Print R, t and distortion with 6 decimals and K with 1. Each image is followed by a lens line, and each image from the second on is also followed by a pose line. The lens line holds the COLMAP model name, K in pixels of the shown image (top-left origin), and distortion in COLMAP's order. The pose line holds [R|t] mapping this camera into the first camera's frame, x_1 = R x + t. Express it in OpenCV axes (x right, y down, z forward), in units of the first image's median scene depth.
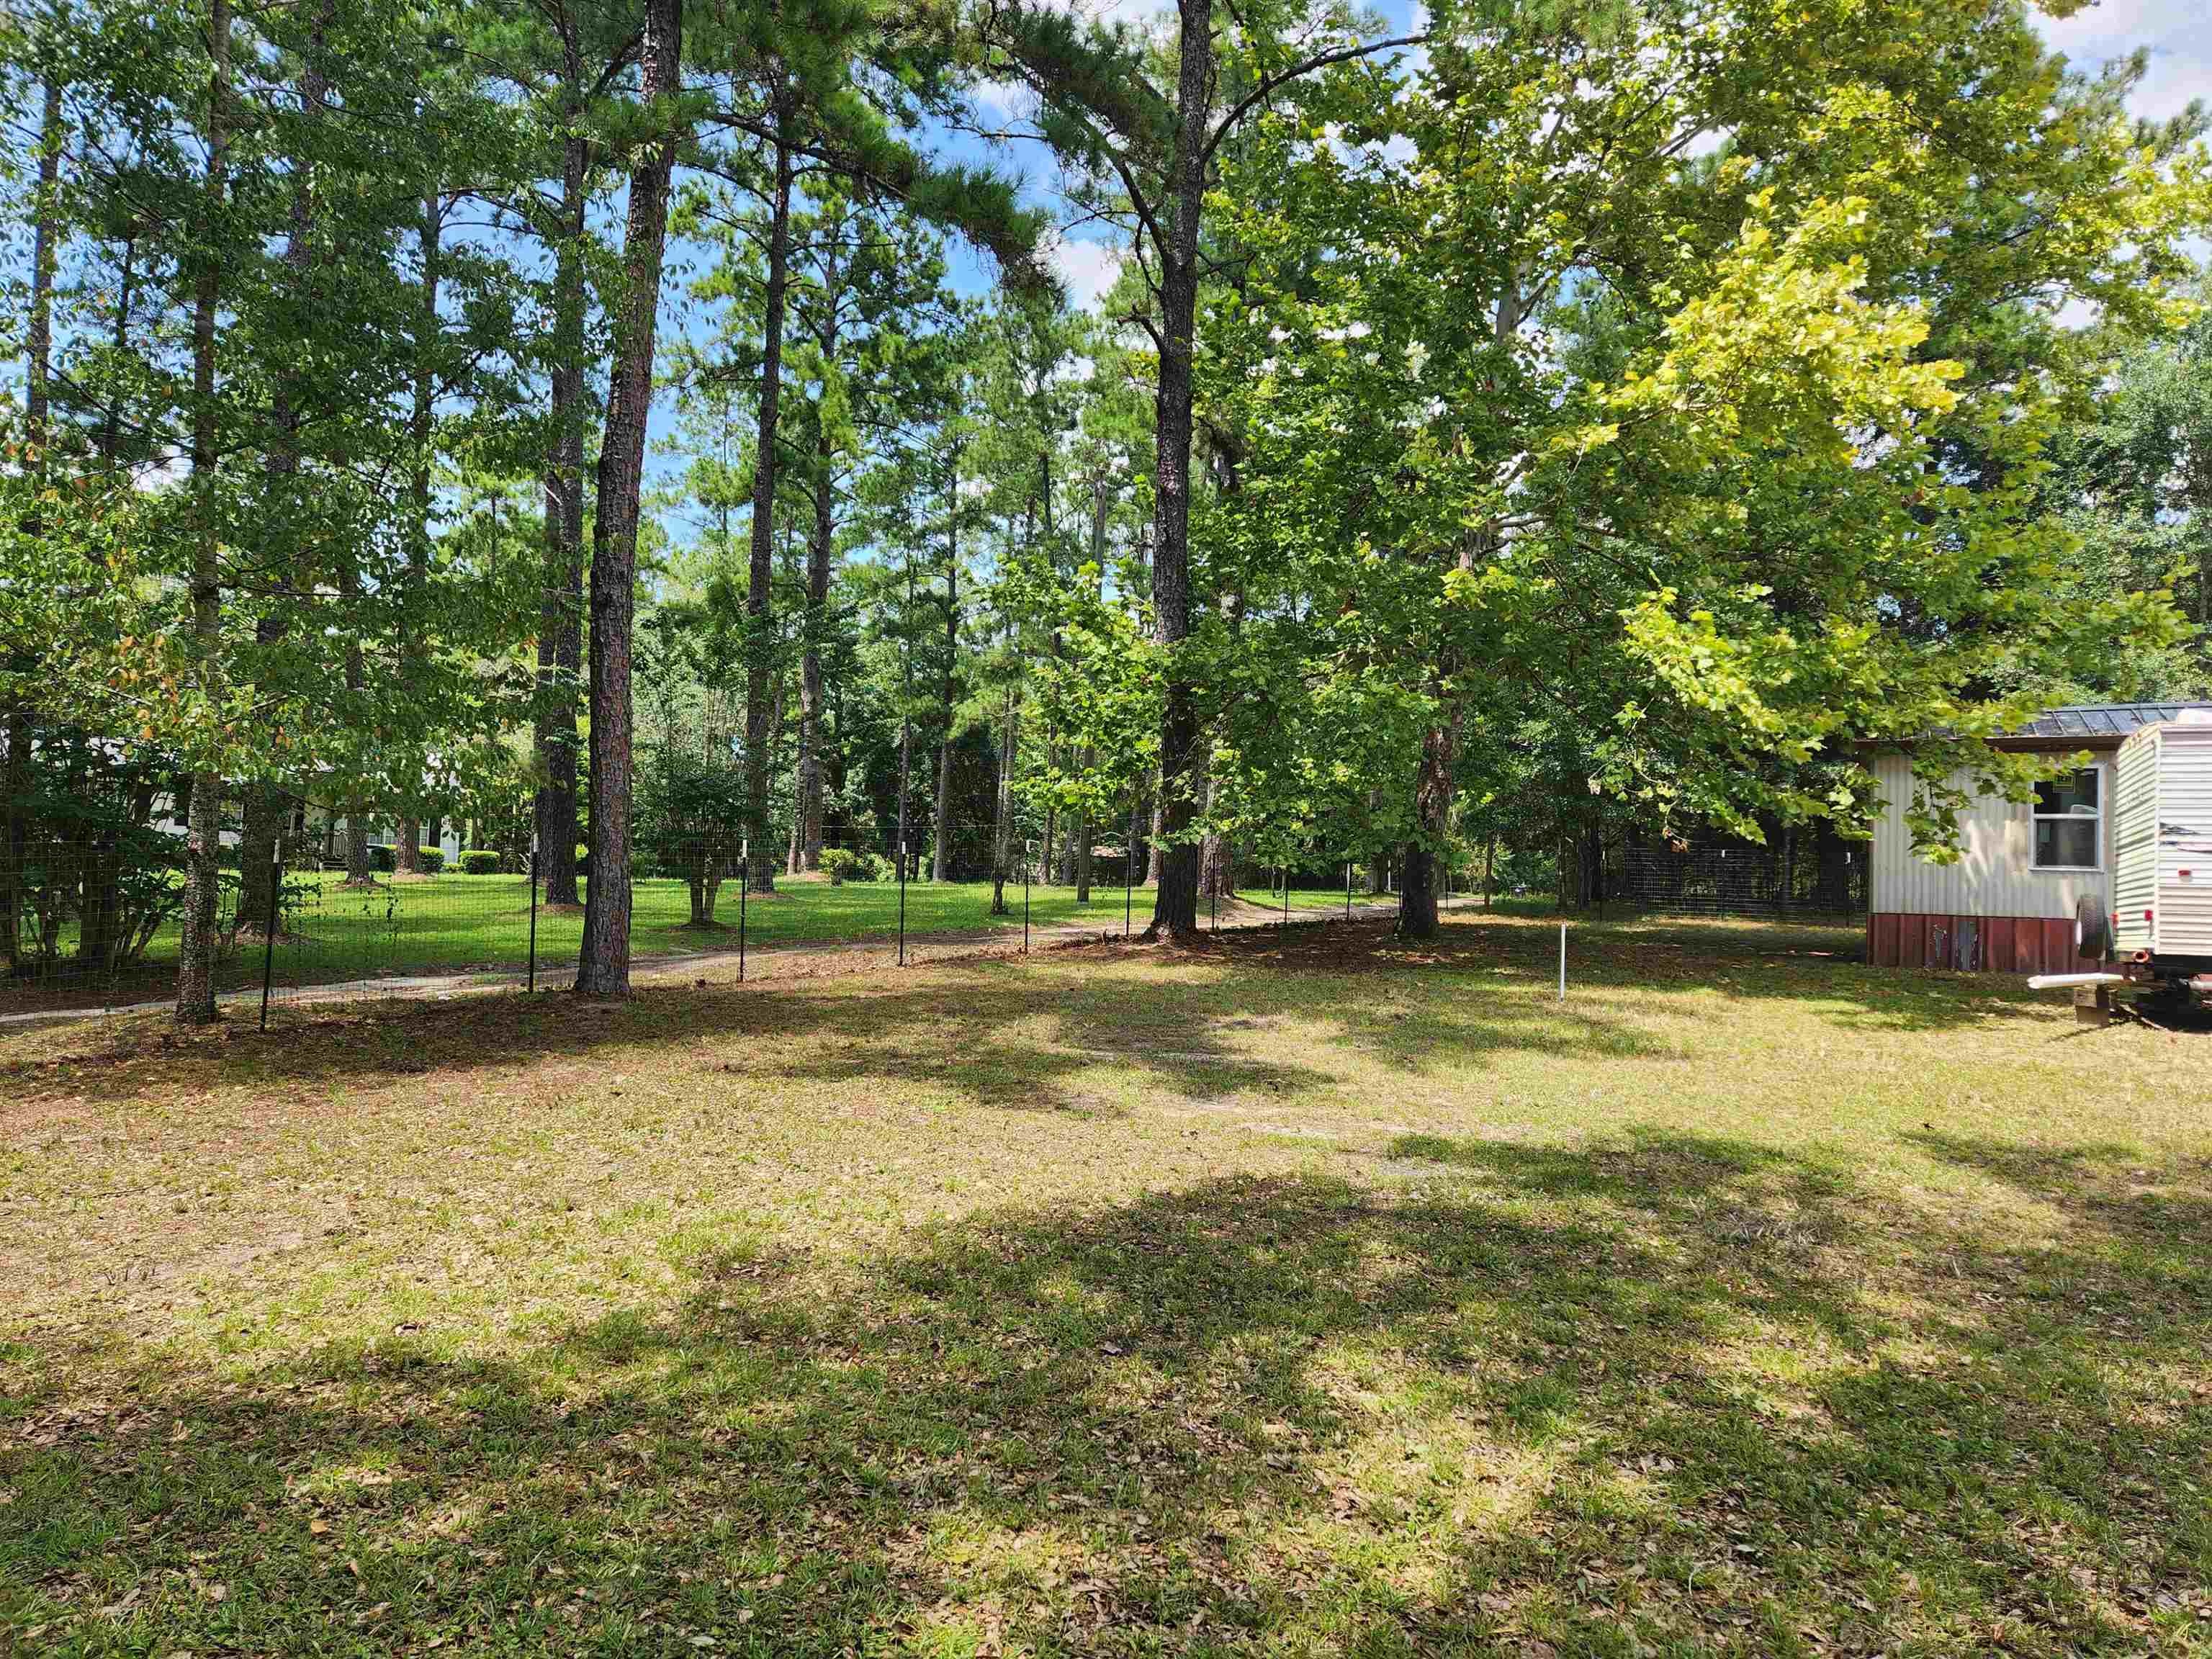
lens RADIAL K [[1469.9, 0, 1107.8], [0, 1469.9, 870.6], [0, 0, 1]] dist [0.081694, -0.058615]
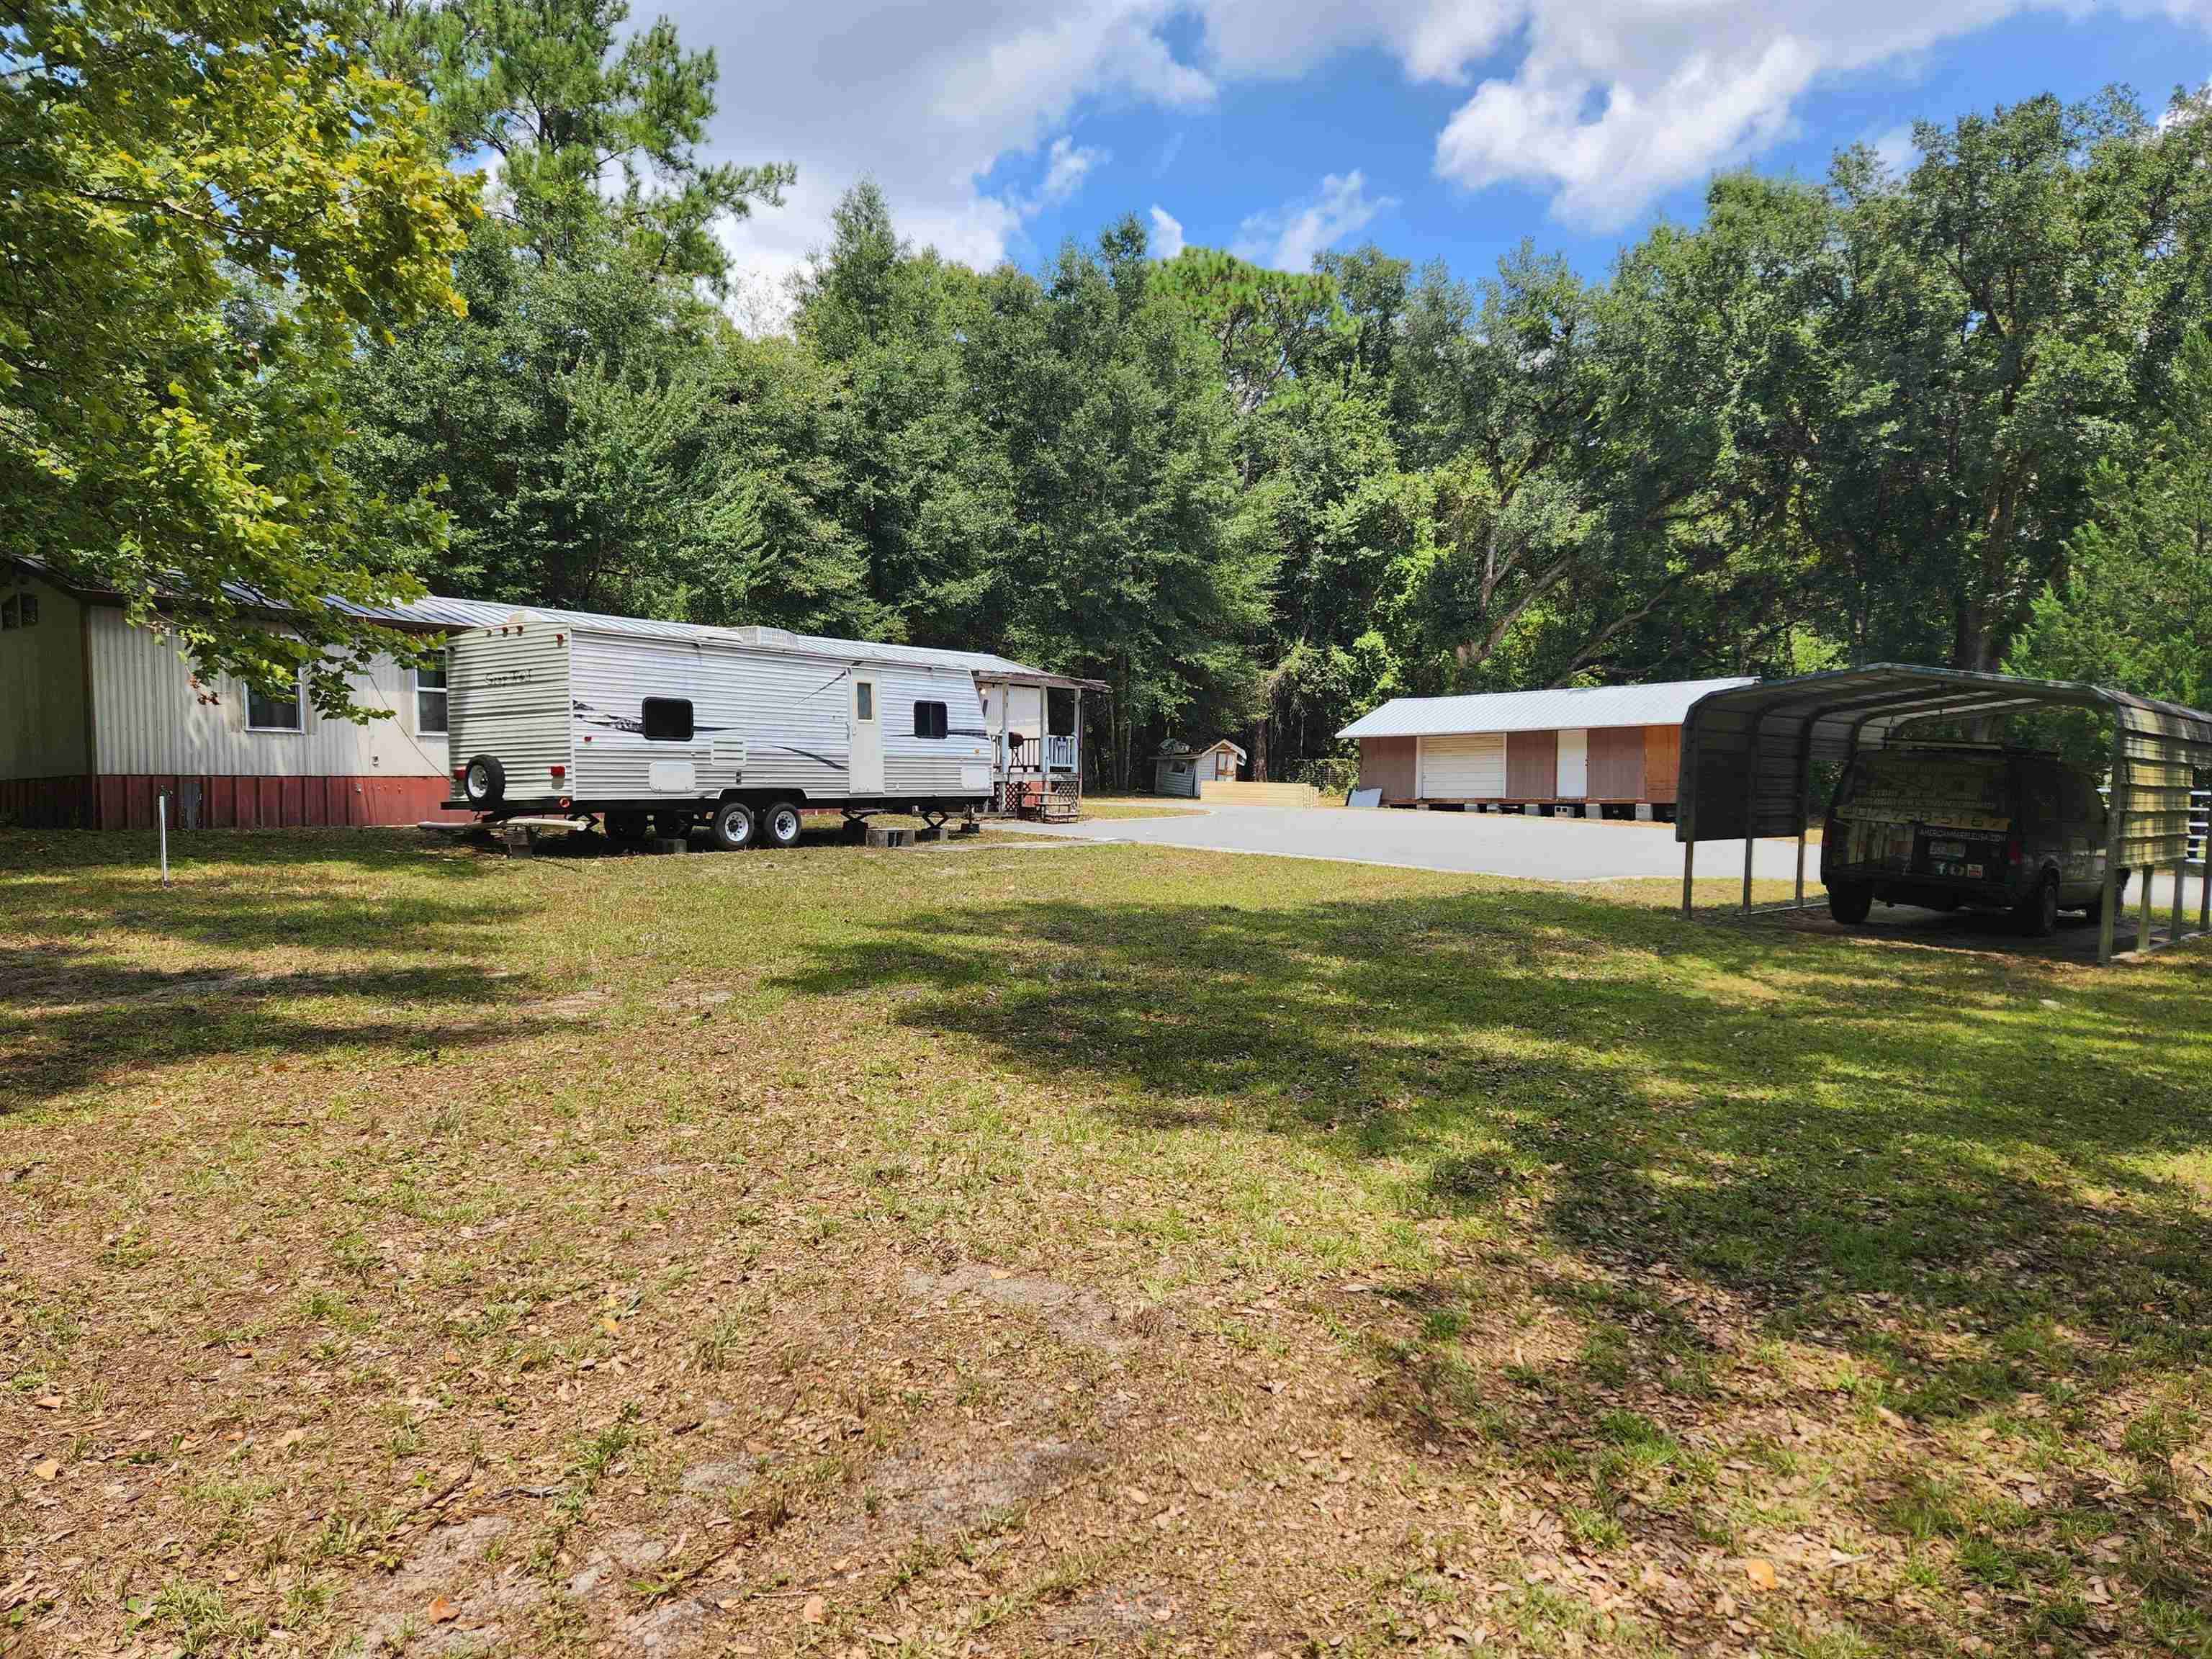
lens RADIAL K [[1469.9, 0, 1107.8], [0, 1469.9, 870.6], [0, 0, 1]] dist [0.081694, -0.058615]
pose [[0.121092, -0.091408, 0.988424, -1.547406], [-0.007773, 0.995633, 0.093027, -0.022794], [-0.992611, -0.018948, 0.119853, 1.078388]]
